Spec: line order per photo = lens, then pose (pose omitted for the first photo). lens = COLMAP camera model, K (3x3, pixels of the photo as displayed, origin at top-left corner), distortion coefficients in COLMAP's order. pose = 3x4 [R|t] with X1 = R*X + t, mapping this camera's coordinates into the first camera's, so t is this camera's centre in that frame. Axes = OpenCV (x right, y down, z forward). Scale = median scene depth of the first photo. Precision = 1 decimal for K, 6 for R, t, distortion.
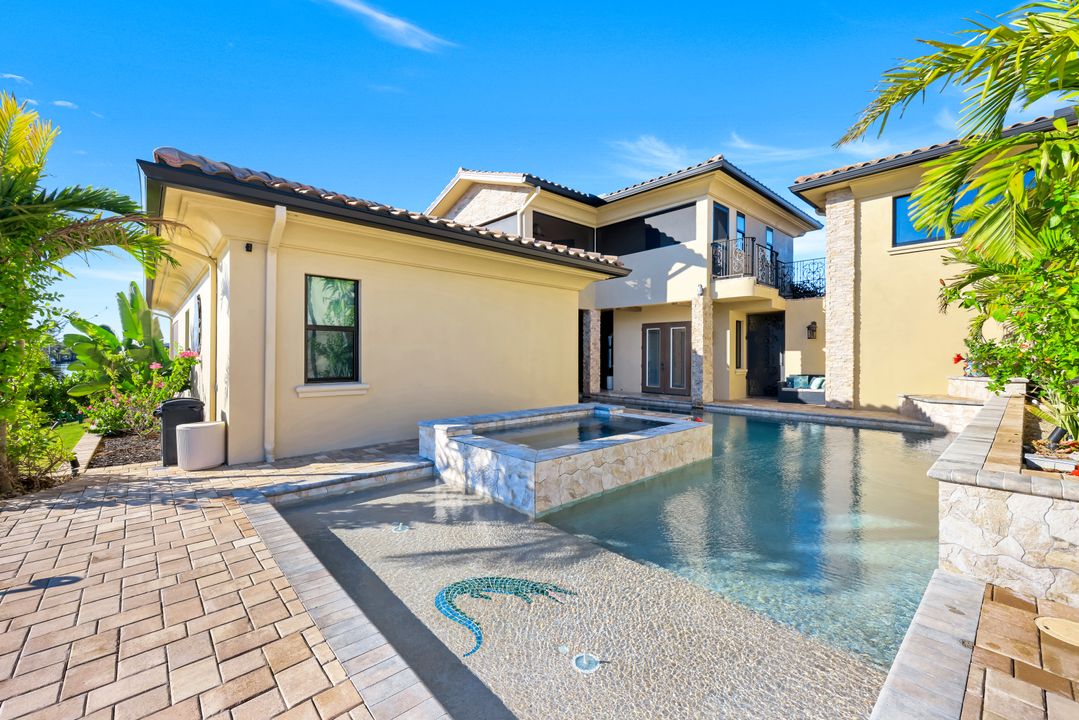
lens RADIAL K [[437.1, 0, 544.2], [0, 437.1, 354.7], [0, 0, 1]] dist [-0.000648, 0.000307]
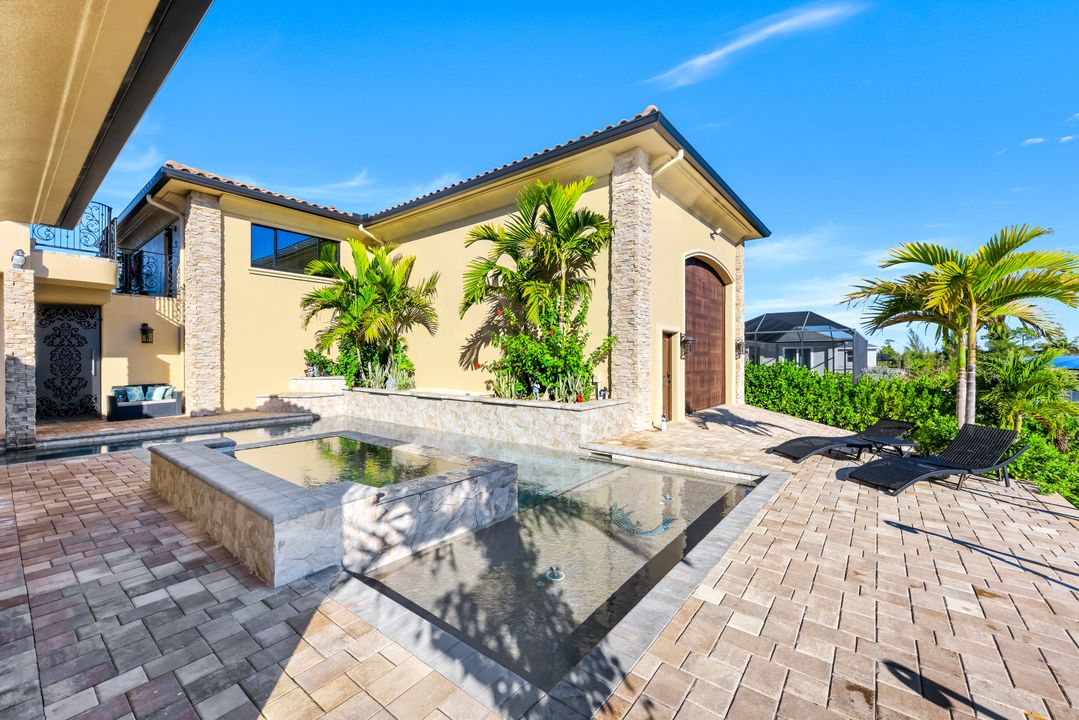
lens RADIAL K [[437.1, 0, 538.8], [0, 437.1, 360.9], [0, 0, 1]] dist [-0.000648, 0.000307]
pose [[-0.165288, -0.006290, 0.986225, -0.427858], [-0.002839, 0.999979, 0.005902, -0.010156], [-0.986241, -0.001824, -0.165302, 0.432427]]
